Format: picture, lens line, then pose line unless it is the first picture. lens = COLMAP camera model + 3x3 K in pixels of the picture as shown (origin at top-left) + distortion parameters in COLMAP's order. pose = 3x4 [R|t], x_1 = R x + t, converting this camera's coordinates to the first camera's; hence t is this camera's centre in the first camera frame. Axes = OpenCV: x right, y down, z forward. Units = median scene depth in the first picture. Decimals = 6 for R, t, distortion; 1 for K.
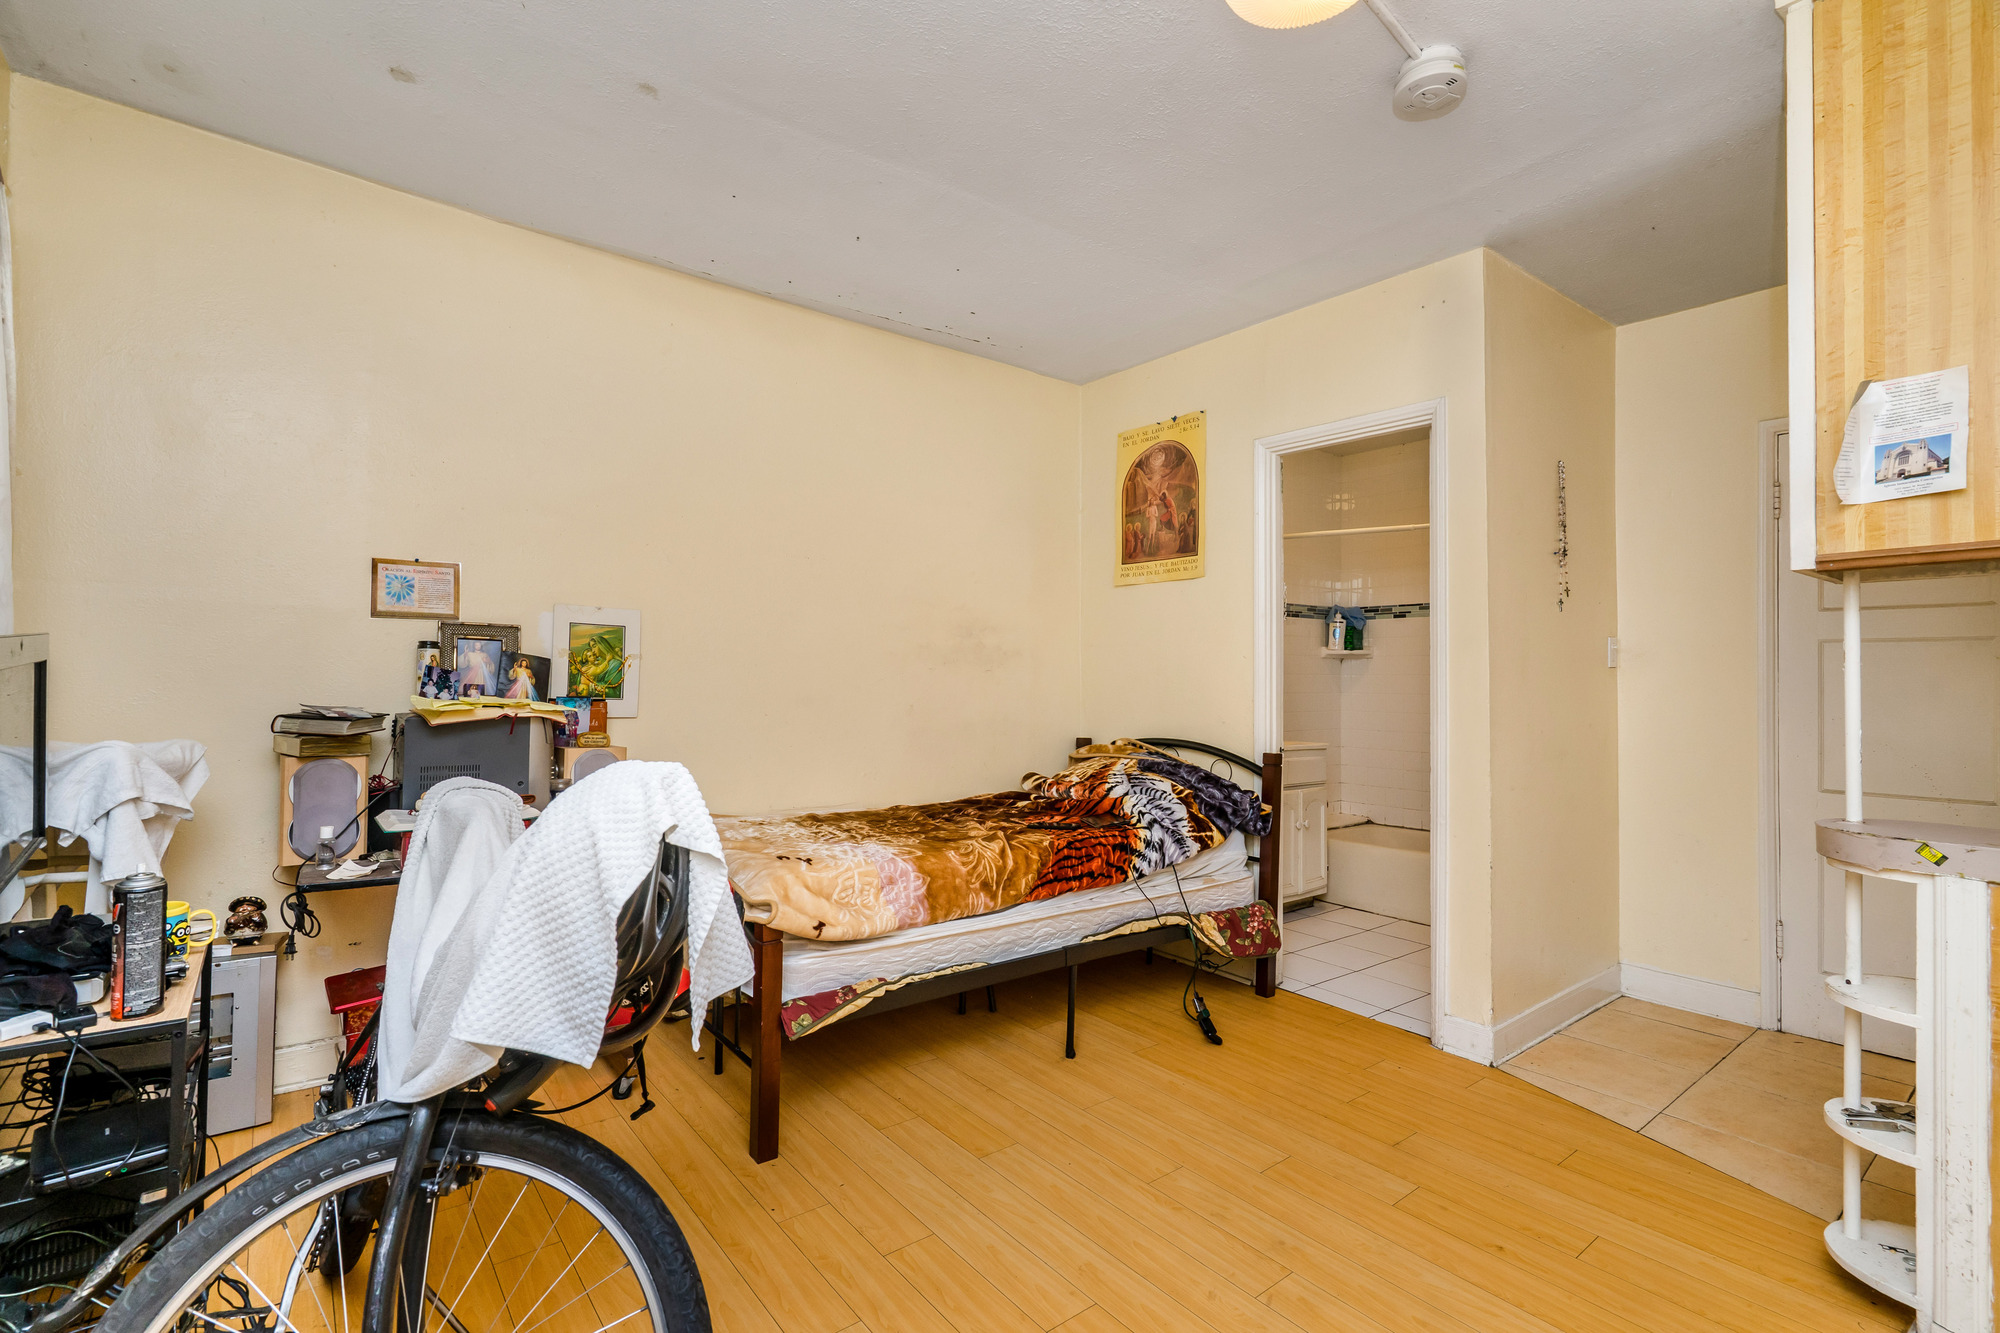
lens RADIAL K [[908.1, 0, 1001.2], [0, 908.1, 674.2], [0, 0, 1]] dist [-0.001413, 0.000648]
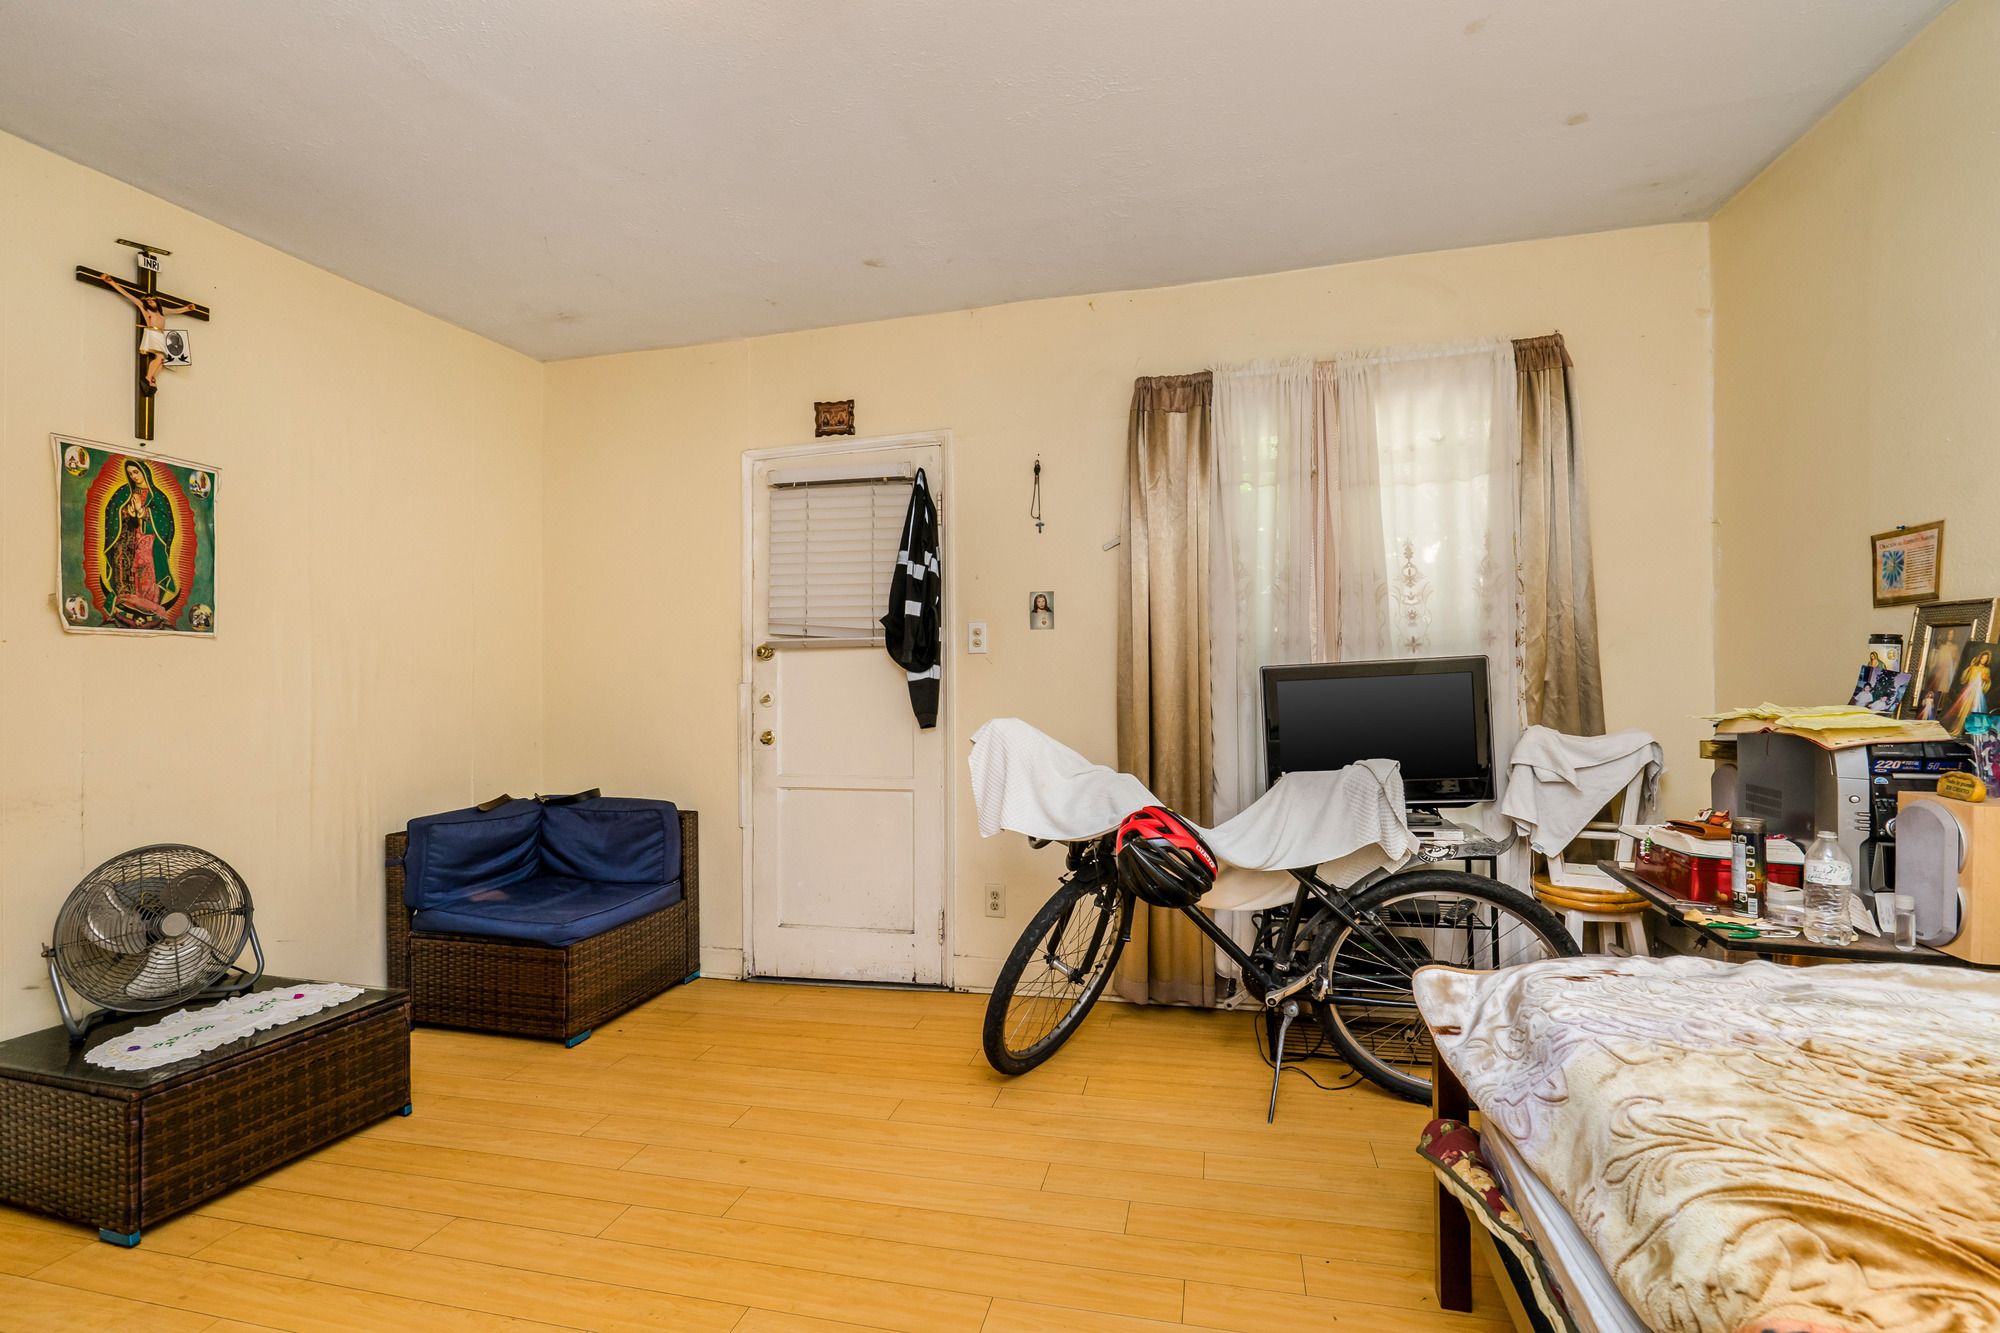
lens RADIAL K [[929.9, 0, 1002.5], [0, 929.9, 677.9], [0, 0, 1]] dist [-0.001726, 0.000351]
pose [[-0.786019, -0.003754, -0.618191, 0.418033], [0.001511, 0.999967, -0.007993, 0.005665], [0.618201, -0.007217, -0.785987, 1.094692]]
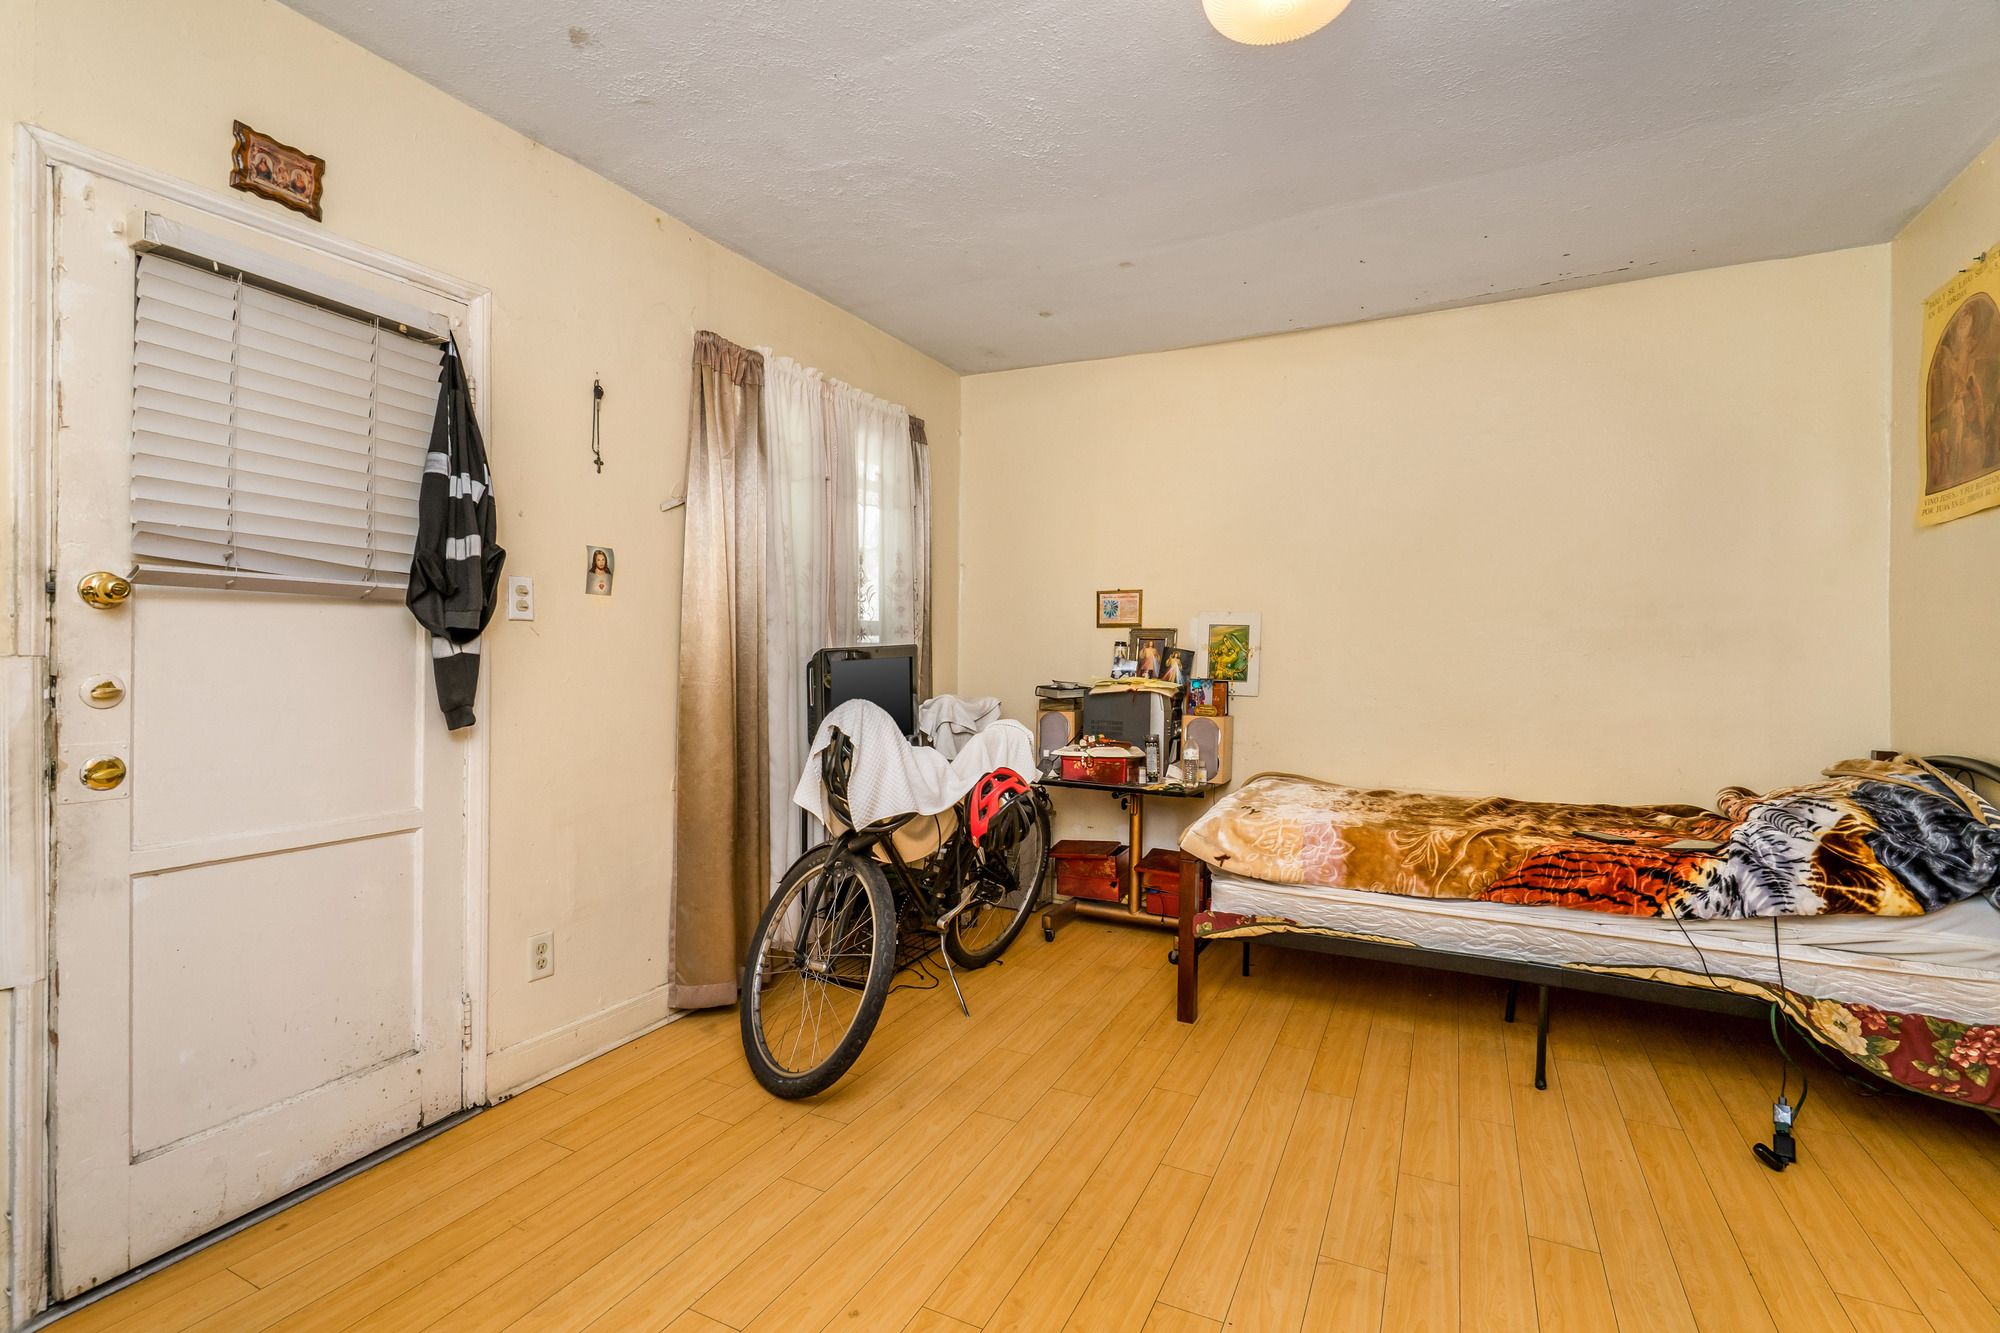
lens RADIAL K [[908.1, 0, 1001.2], [0, 908.1, 674.2], [0, 0, 1]] dist [-0.001413, 0.000648]
pose [[0.424154, 0.005101, -0.905575, 0.658574], [0.000463, 0.999983, 0.005850, 0.009730], [0.905590, -0.002900, 0.424145, 0.143823]]
